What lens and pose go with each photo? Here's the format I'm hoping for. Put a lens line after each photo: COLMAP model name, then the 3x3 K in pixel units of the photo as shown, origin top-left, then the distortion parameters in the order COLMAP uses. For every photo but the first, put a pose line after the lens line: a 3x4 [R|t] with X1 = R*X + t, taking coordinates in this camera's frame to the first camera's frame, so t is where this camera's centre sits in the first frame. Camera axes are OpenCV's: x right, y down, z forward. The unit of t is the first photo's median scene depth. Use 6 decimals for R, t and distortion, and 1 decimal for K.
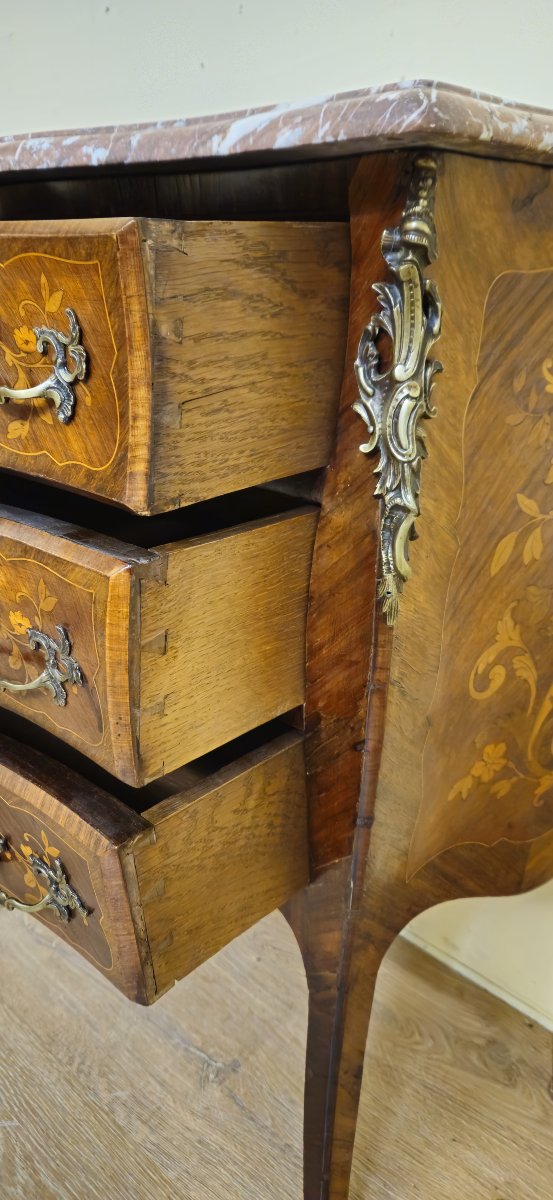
lens RADIAL K [[840.3, 0, 229.7], [0, 840.3, 609.7], [0, 0, 1]] dist [0.029864, -0.002495]
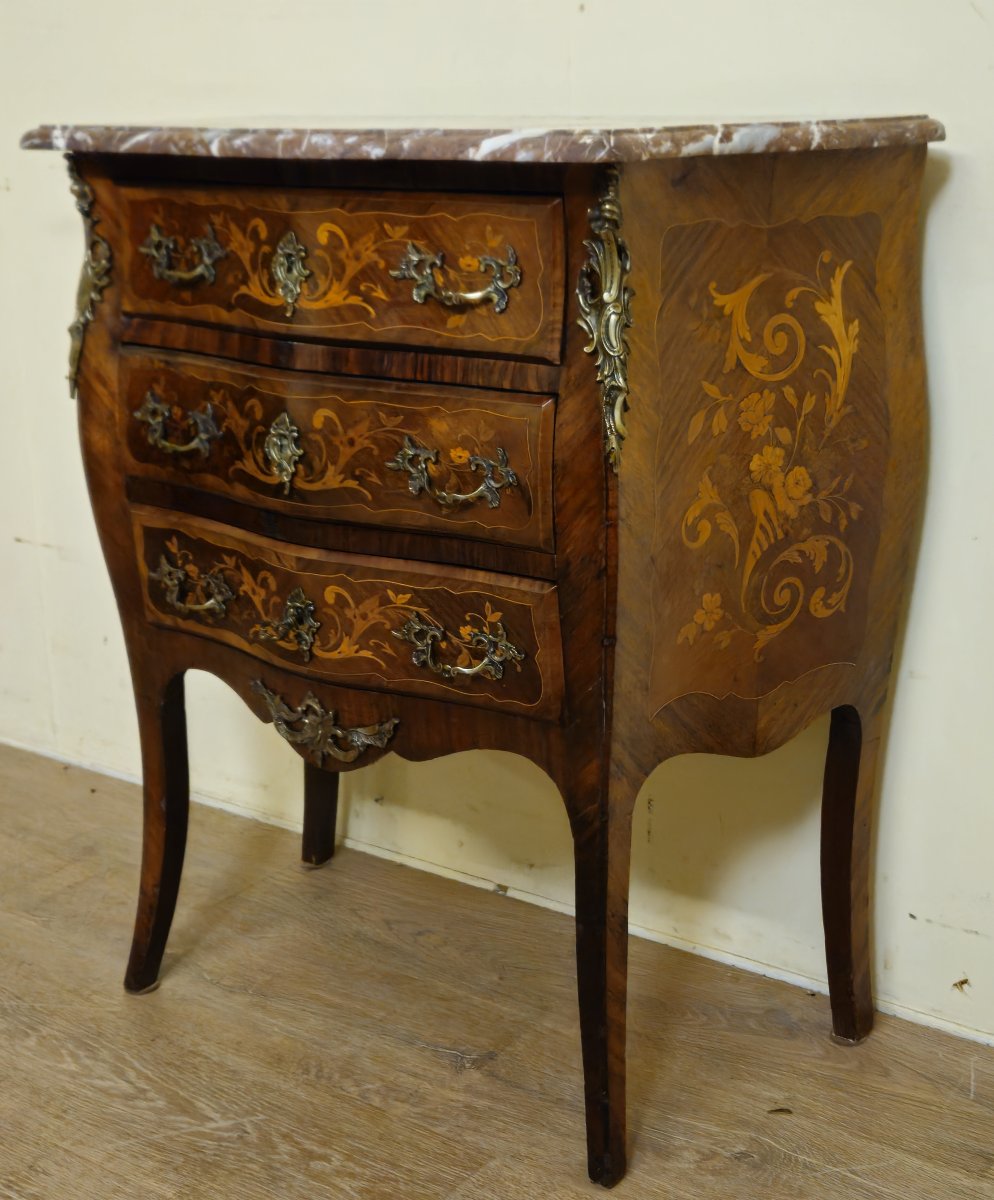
lens RADIAL K [[1851.0, 0, 497.0], [0, 1851.0, 600.0], [0, 0, 1]] dist [0.119184, -0.096048]
pose [[0.989482, -0.070095, 0.126539, -0.398752], [0.082670, 0.991843, -0.097024, 0.496041], [-0.118706, 0.106464, 0.987205, -1.943596]]
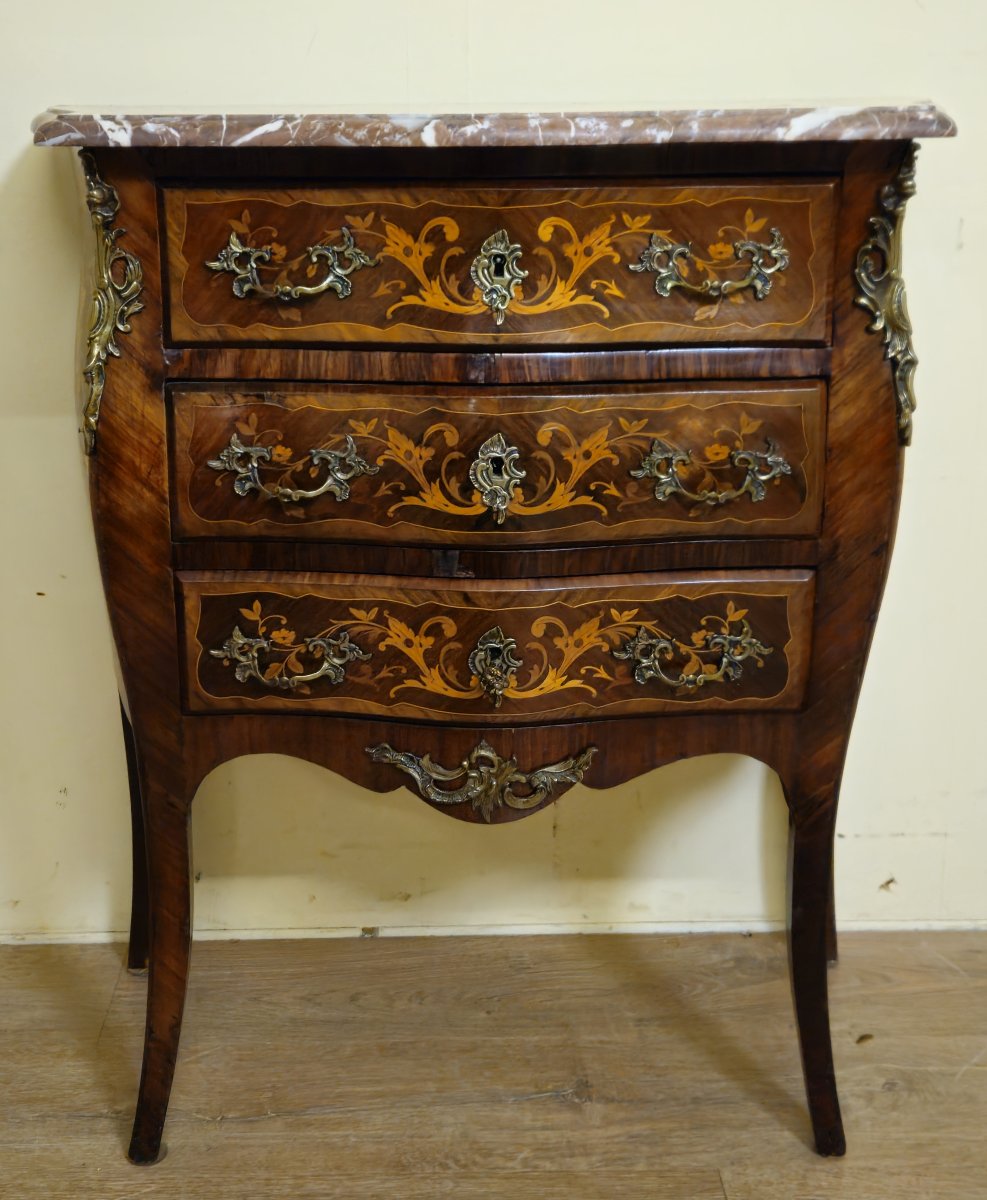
lens RADIAL K [[1814.5, 0, 445.1], [0, 1814.5, 599.9], [0, 0, 1]] dist [0.114451, -0.017430]
pose [[0.693391, -0.225281, 0.684439, -2.439540], [0.284587, 0.958267, 0.027102, -0.038169], [-0.661981, 0.175990, 0.728566, -0.664567]]
